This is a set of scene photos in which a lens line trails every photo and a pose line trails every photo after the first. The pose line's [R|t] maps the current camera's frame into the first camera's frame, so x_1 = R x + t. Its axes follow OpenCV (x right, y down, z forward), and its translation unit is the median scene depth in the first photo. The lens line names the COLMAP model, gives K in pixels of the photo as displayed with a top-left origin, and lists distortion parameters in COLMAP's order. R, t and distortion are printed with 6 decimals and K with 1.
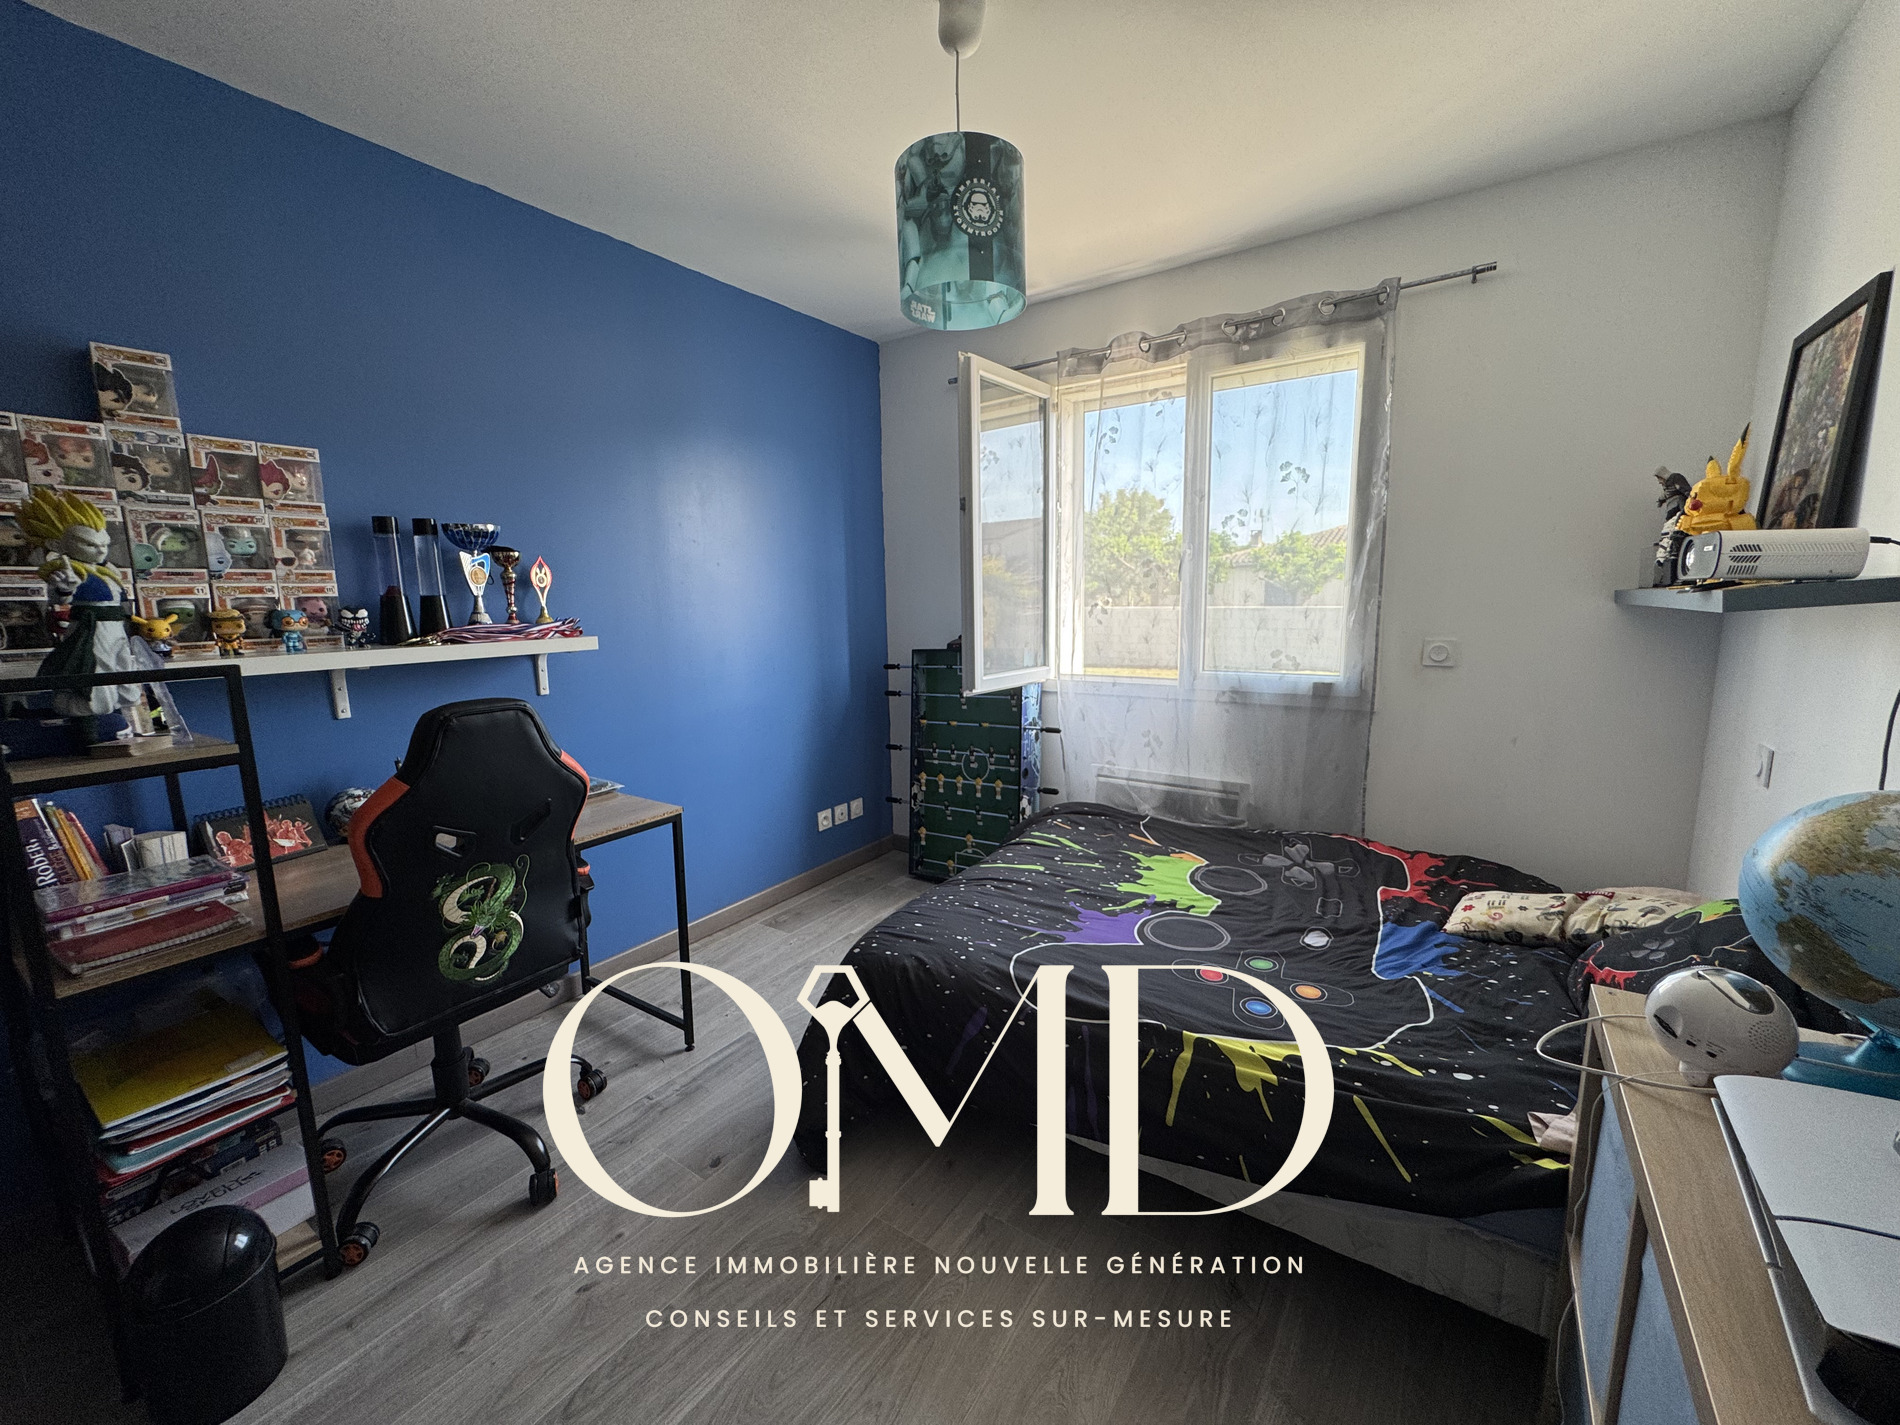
lens RADIAL K [[764.4, 0, 950.0], [0, 764.4, 712.5], [0, 0, 1]] dist [-0.000517, -0.000452]
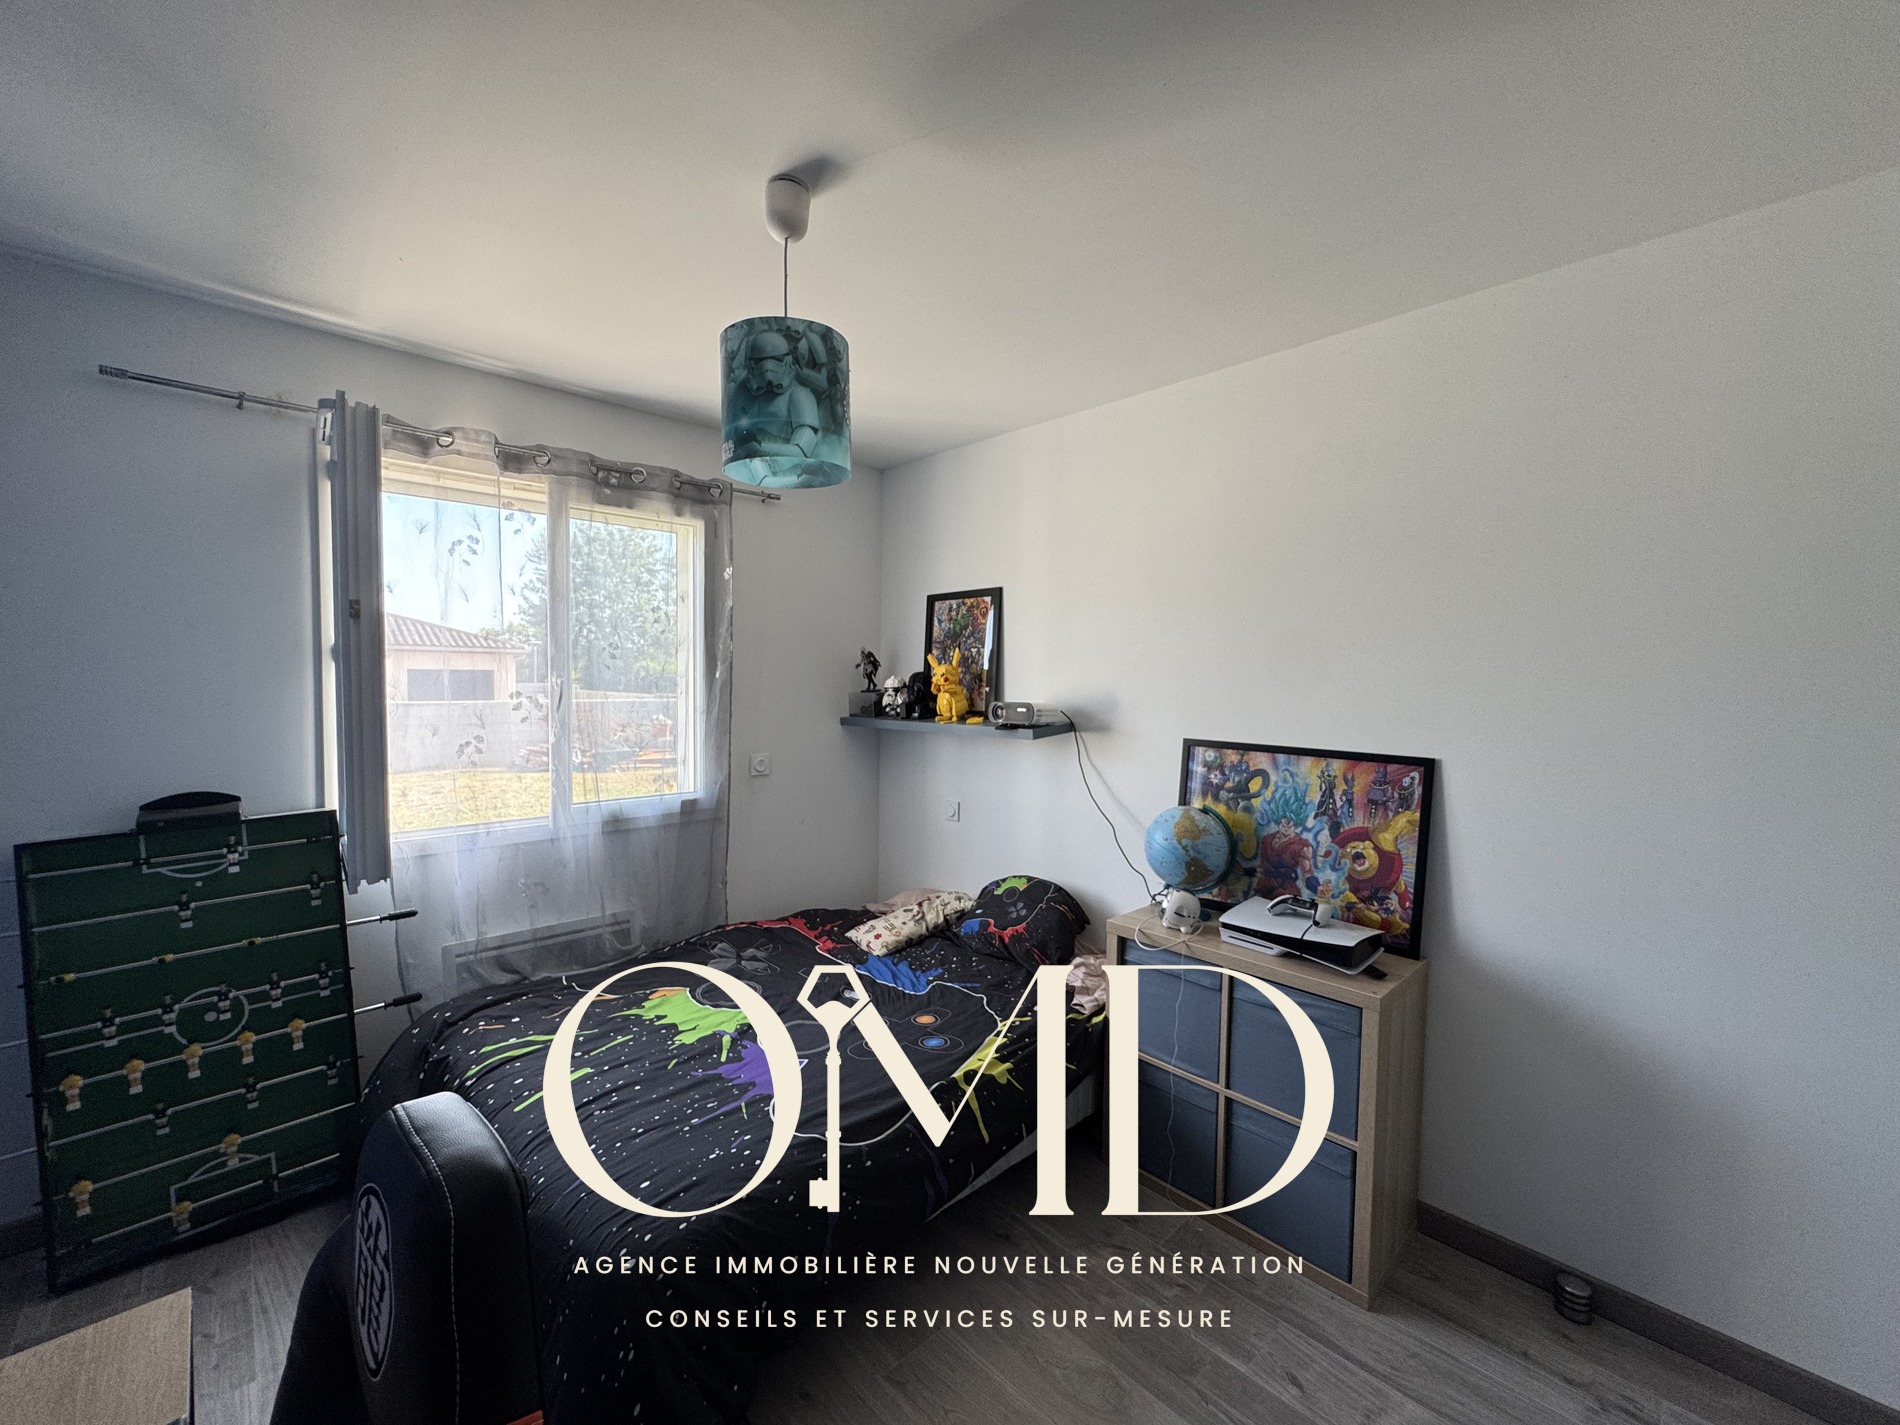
lens RADIAL K [[764.4, 0, 950.0], [0, 764.4, 712.5], [0, 0, 1]] dist [-0.000517, -0.000452]
pose [[0.208017, -0.023171, 0.977851, -0.576212], [0.134581, 0.990889, -0.005149, -0.116288], [-0.968822, 0.132671, 0.209240, 0.390788]]
